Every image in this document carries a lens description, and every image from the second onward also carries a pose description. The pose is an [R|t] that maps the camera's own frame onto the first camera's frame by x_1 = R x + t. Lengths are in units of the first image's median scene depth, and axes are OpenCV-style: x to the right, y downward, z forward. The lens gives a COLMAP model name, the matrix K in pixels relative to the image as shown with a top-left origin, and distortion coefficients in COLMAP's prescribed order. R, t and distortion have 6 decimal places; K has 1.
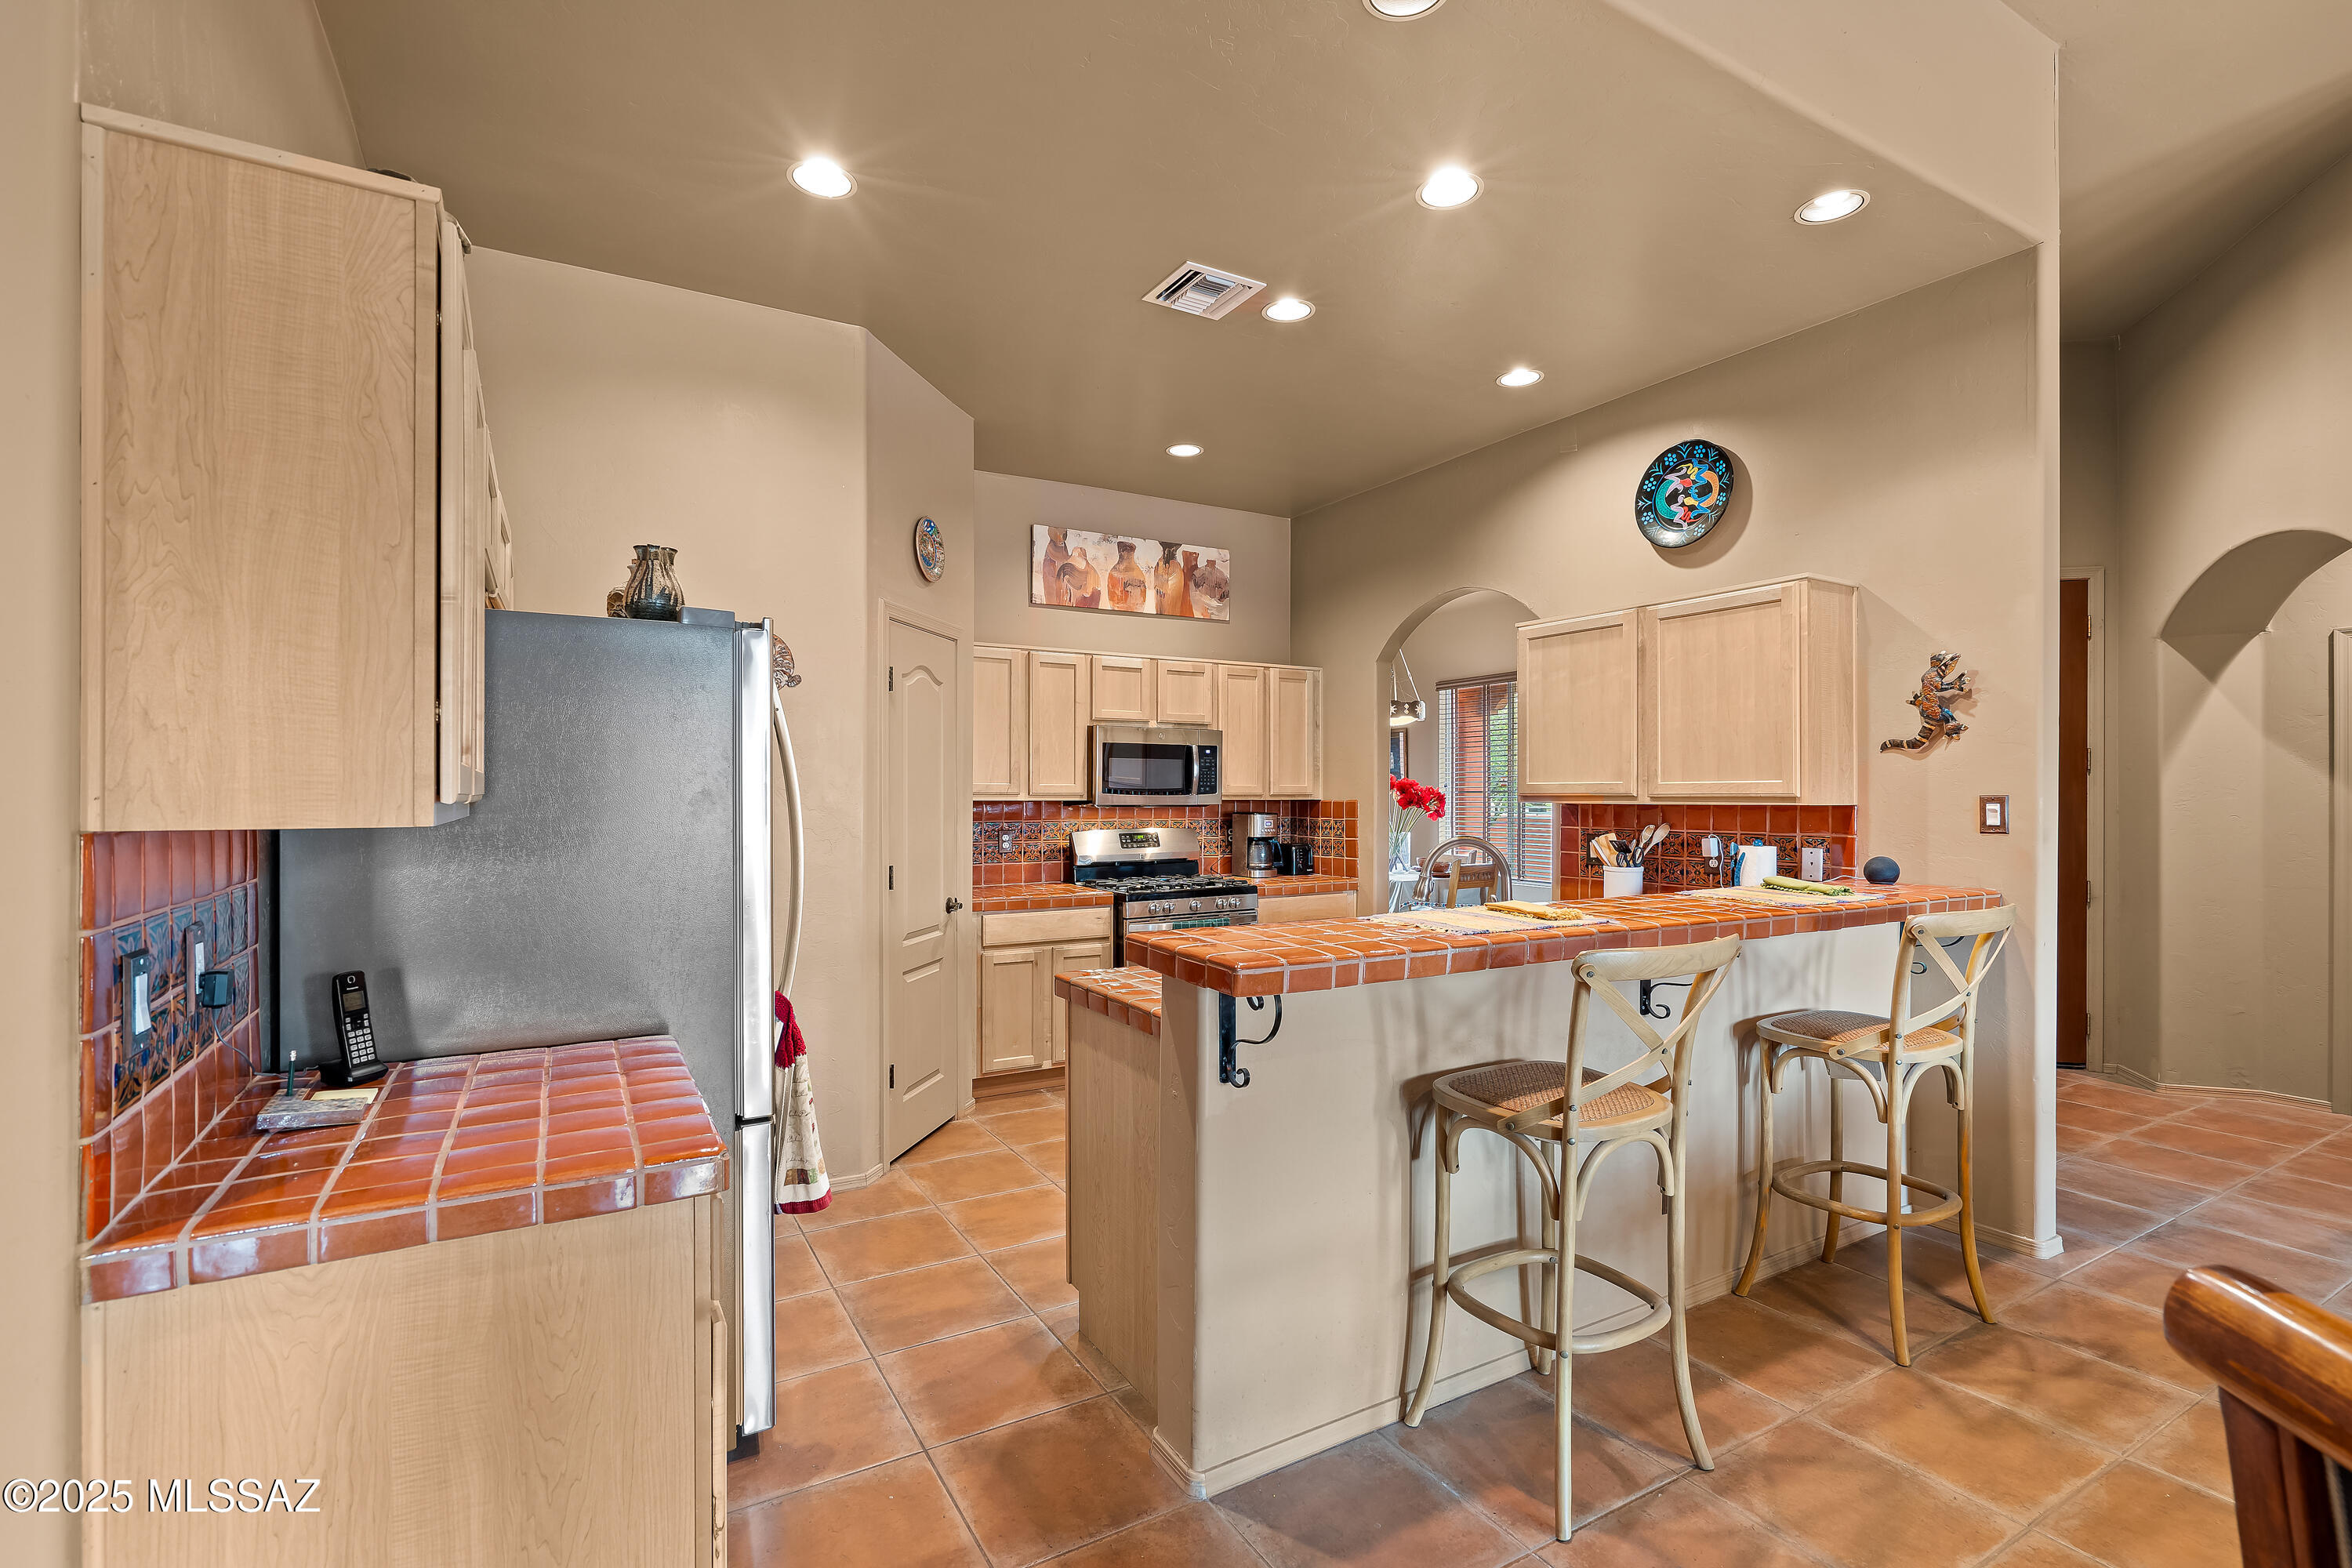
lens RADIAL K [[1069.0, 0, 1178.2], [0, 1069.0, 787.3], [0, 0, 1]] dist [-0.003713, 0.000619]
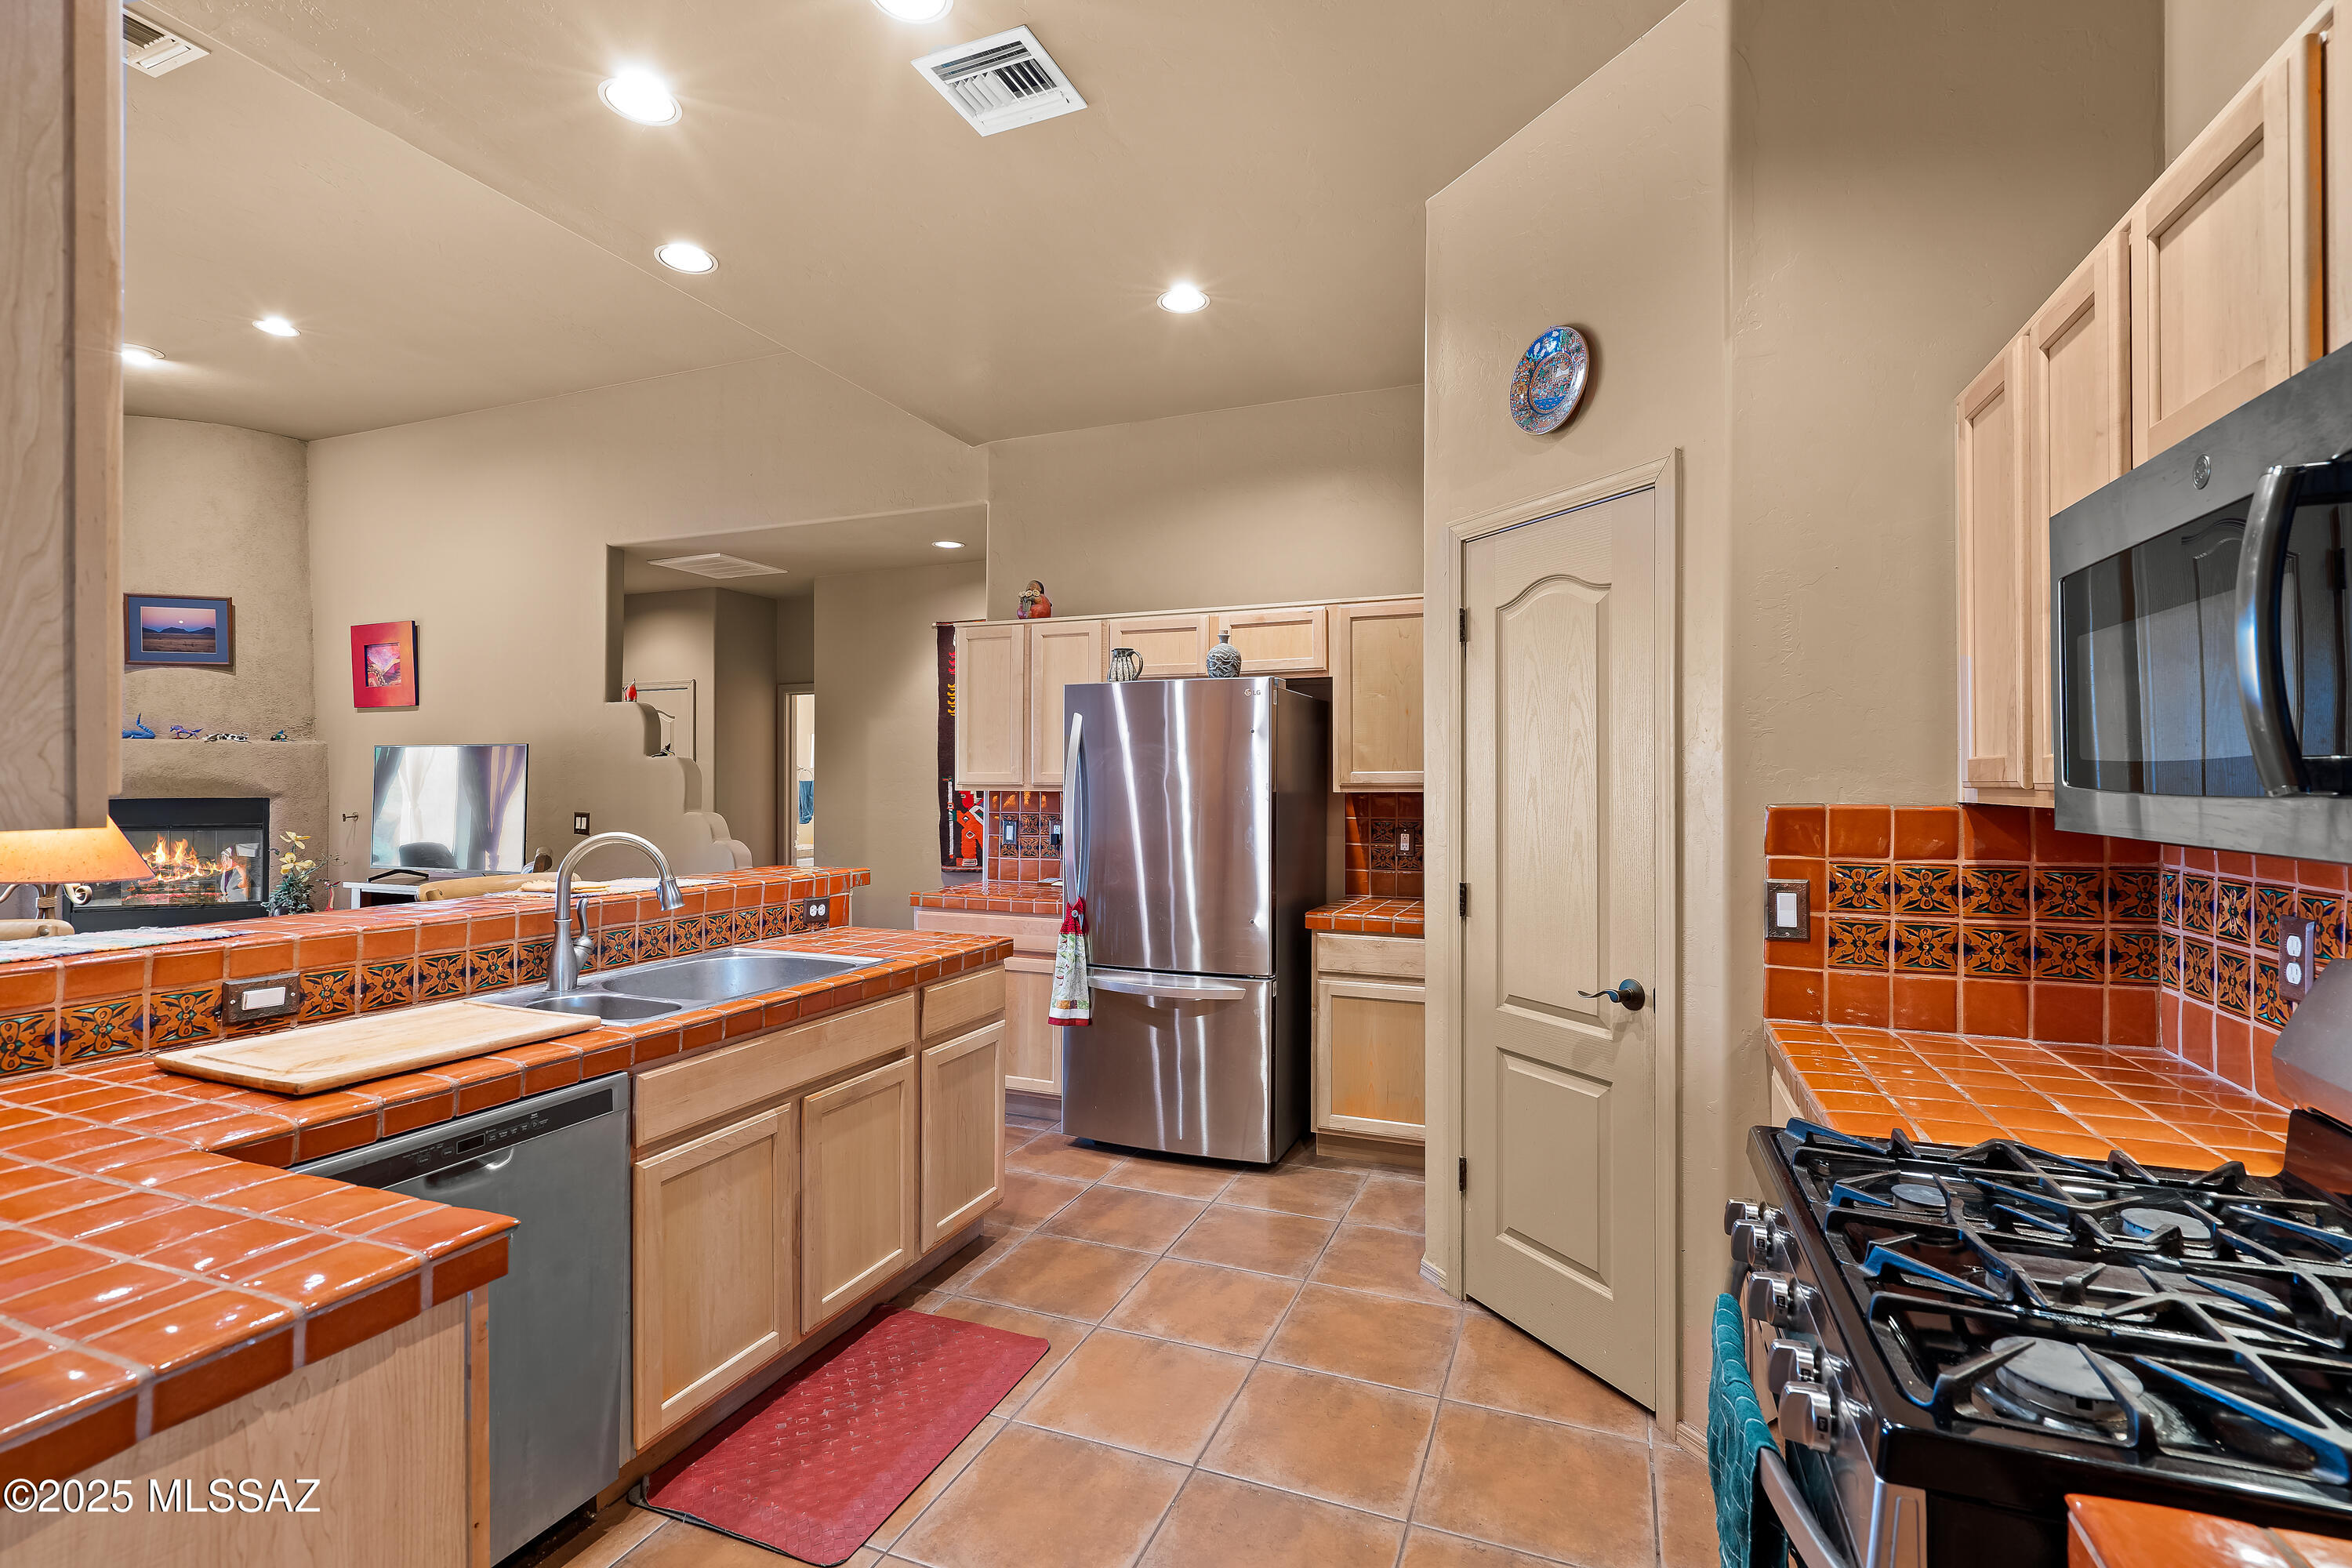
lens RADIAL K [[1069.0, 0, 1174.9], [0, 1069.0, 781.6], [0, 0, 1]] dist [-0.003713, 0.000619]
pose [[-0.789064, -0.000911, -0.614310, 0.268046], [0.001444, 0.999993, -0.003337, 0.005887], [0.614309, -0.003520, -0.789058, 1.182042]]
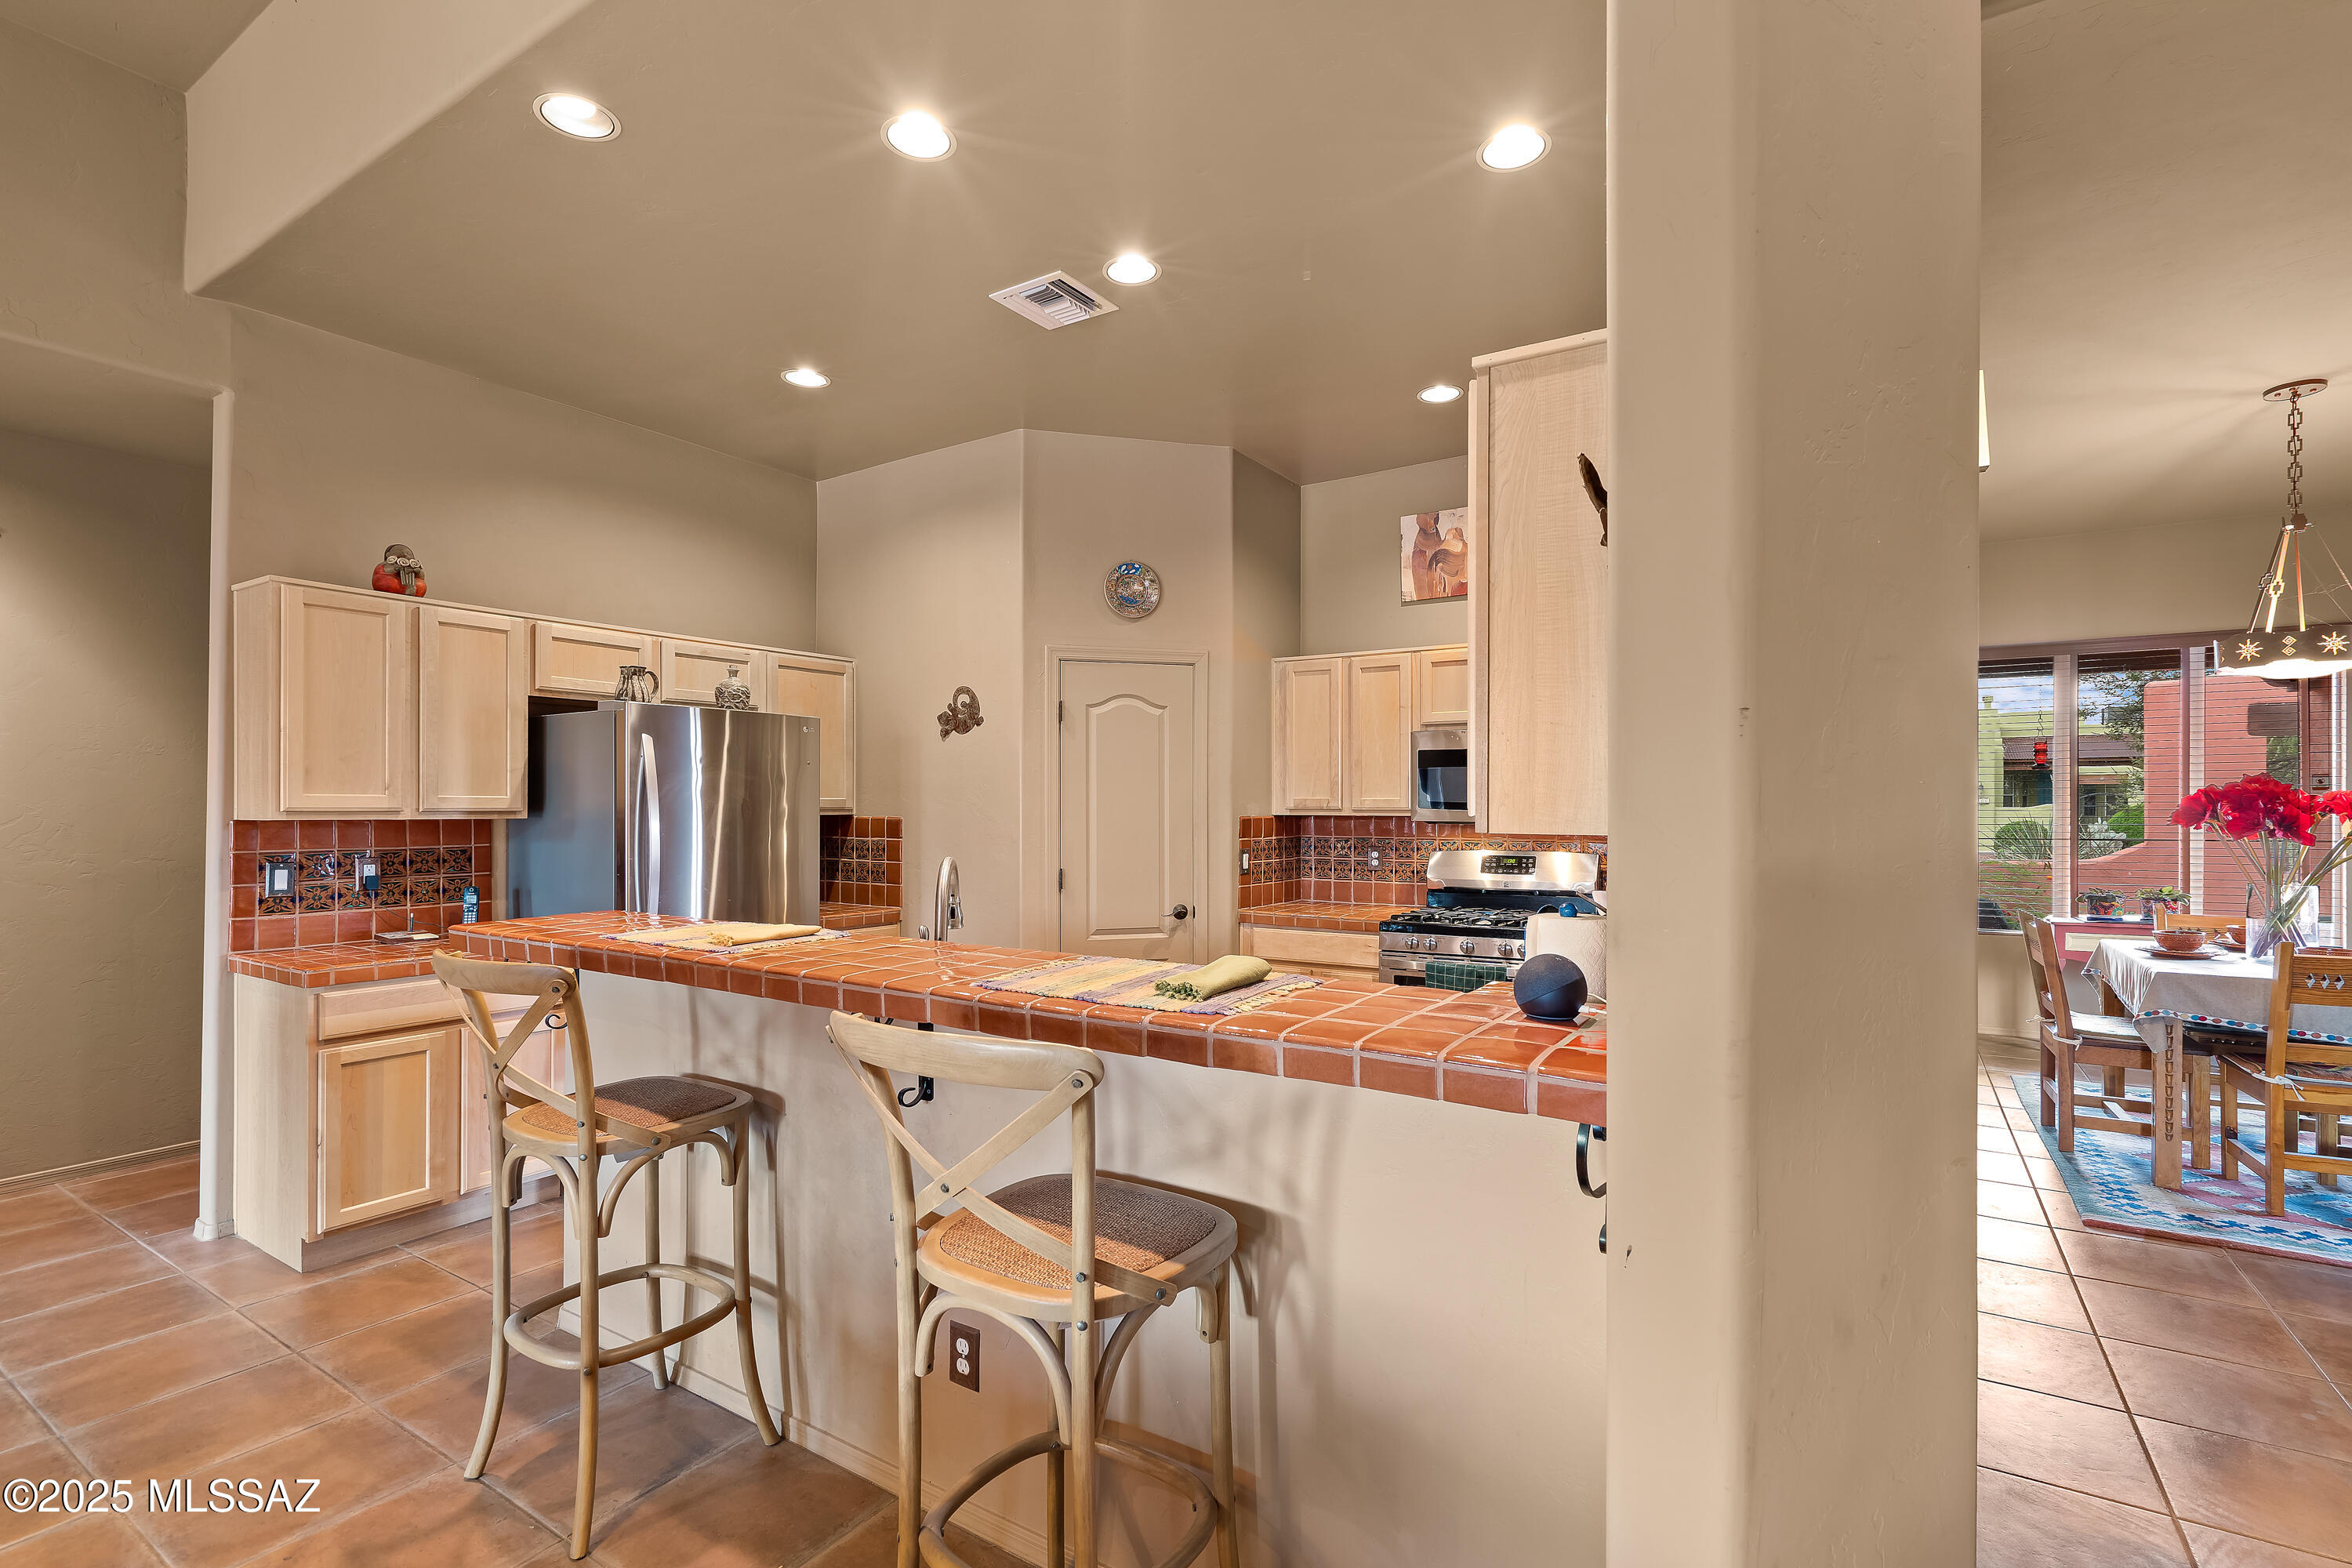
lens RADIAL K [[1069.0, 0, 1187.9], [0, 1069.0, 804.6], [0, 0, 1]] dist [-0.003713, 0.000619]
pose [[0.457625, -0.001382, -0.889144, 0.692255], [0.003126, 0.999995, 0.000054, 0.002274], [0.889140, -0.002804, 0.457627, 0.474383]]
